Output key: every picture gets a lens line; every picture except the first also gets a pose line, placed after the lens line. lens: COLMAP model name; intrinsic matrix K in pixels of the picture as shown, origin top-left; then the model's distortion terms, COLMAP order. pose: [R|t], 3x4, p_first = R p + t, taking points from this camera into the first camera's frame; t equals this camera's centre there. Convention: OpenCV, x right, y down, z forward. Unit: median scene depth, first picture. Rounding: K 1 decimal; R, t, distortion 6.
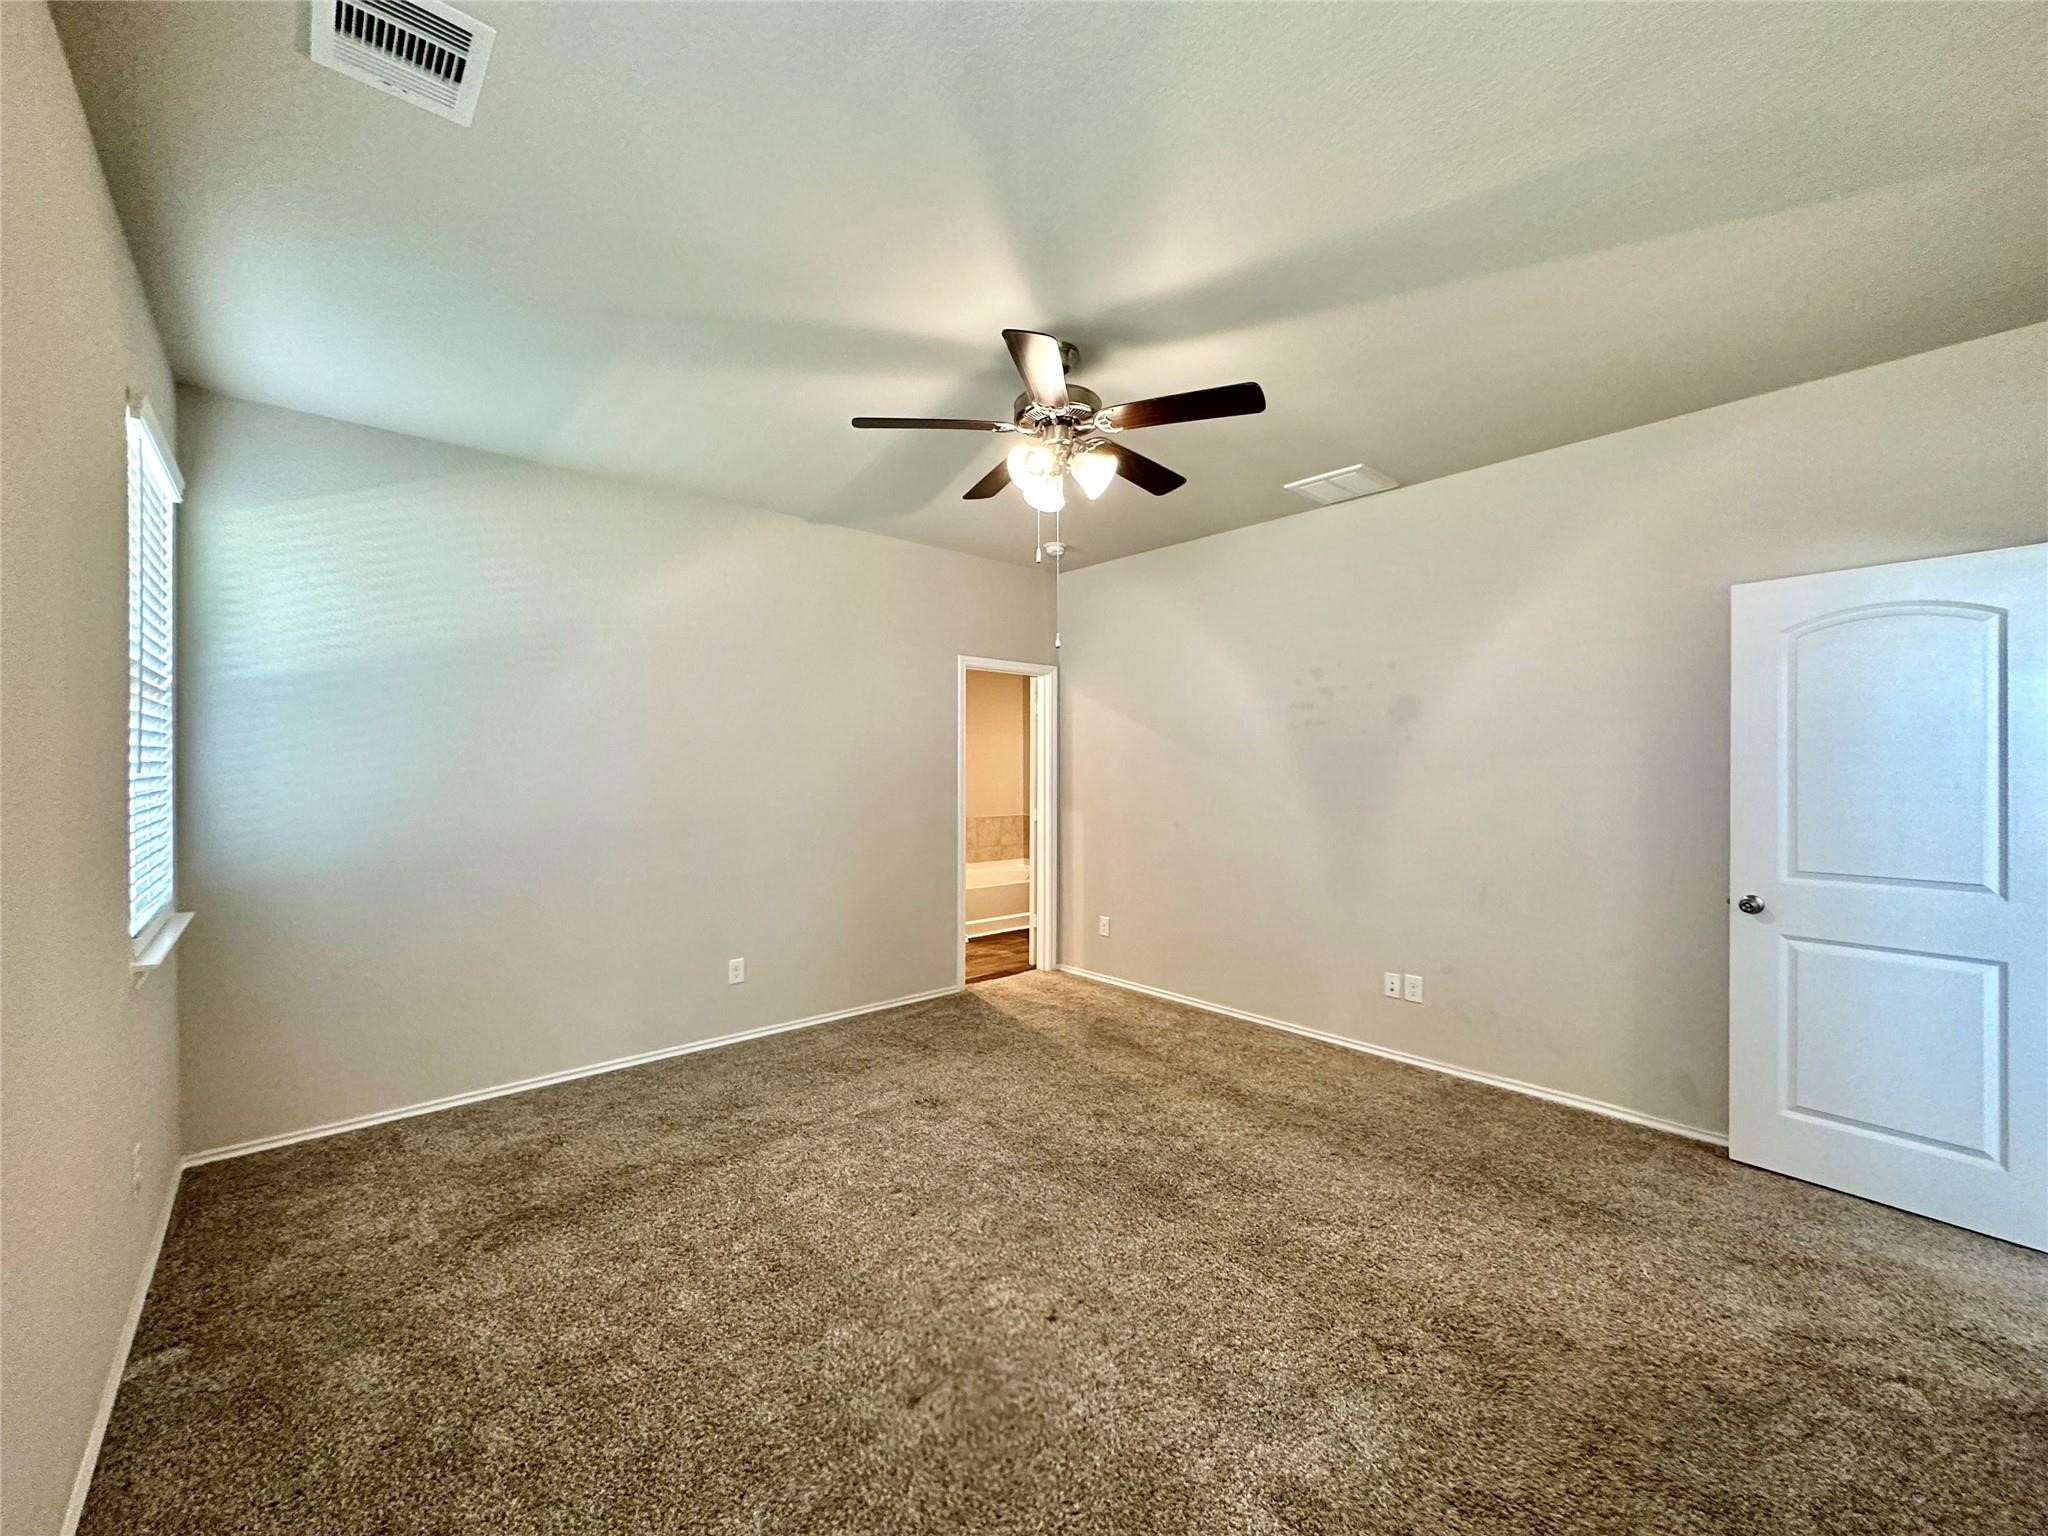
lens RADIAL K [[812.6, 0, 1024.0], [0, 812.6, 768.0], [0, 0, 1]] dist [-0.002868, -0.000296]
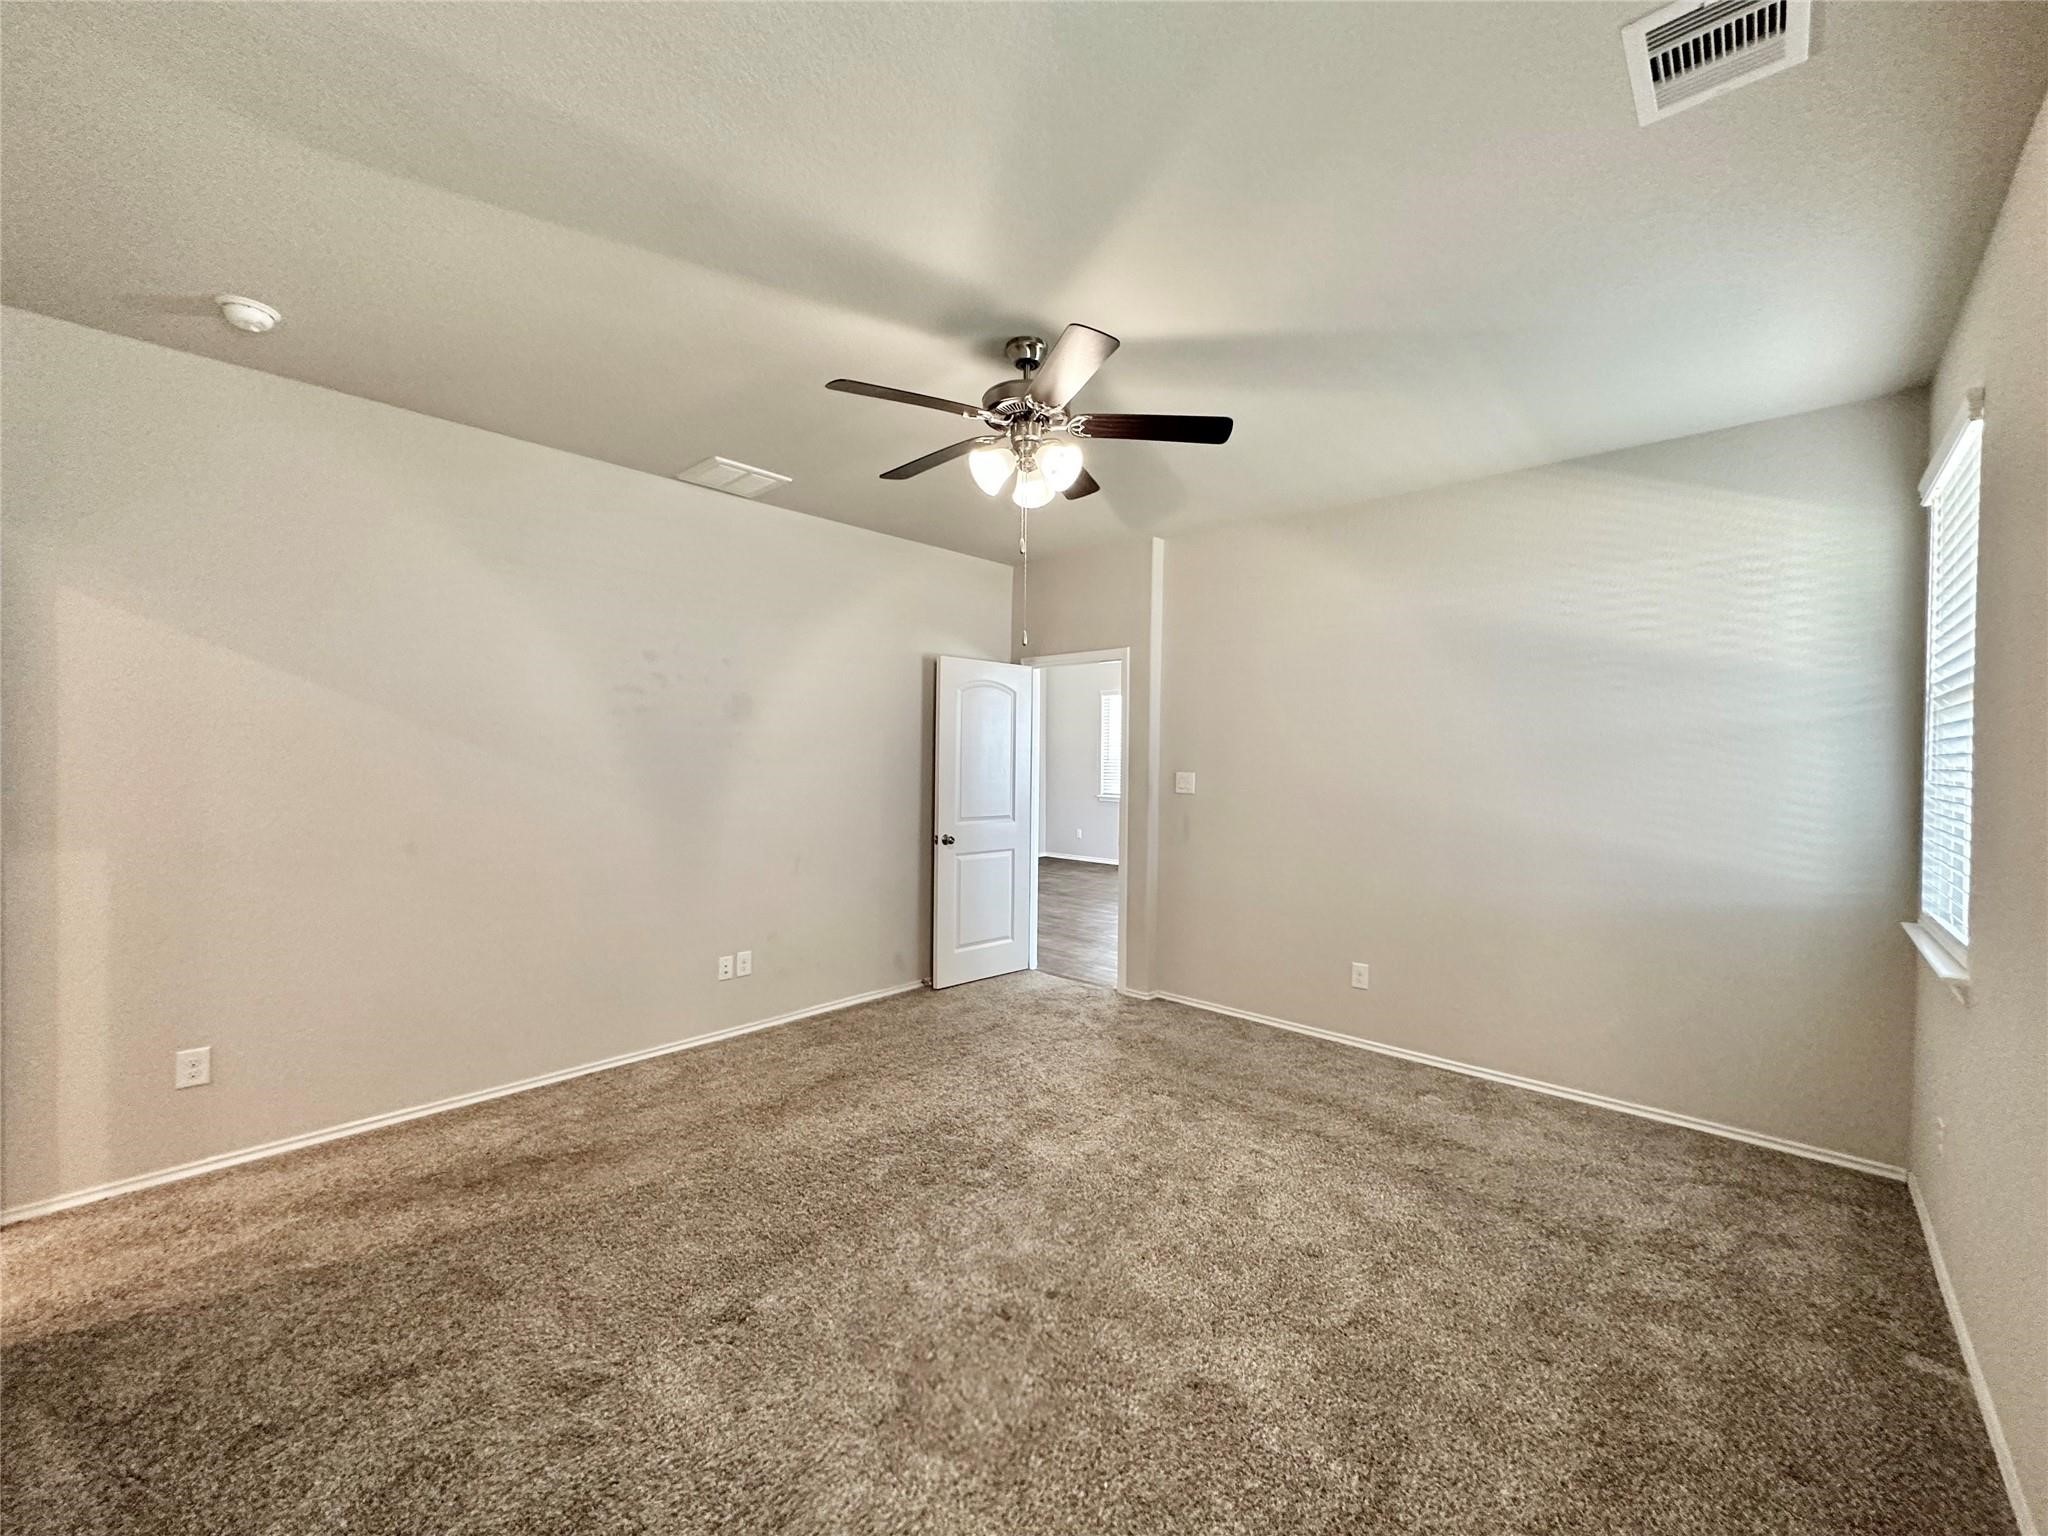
lens RADIAL K [[812.6, 0, 1024.0], [0, 812.6, 768.0], [0, 0, 1]] dist [-0.002868, -0.000296]
pose [[-0.101717, -0.012145, 0.994739, -0.633528], [-0.010933, 0.999879, 0.011090, -0.006754], [-0.994753, -0.009747, -0.101837, 0.735001]]
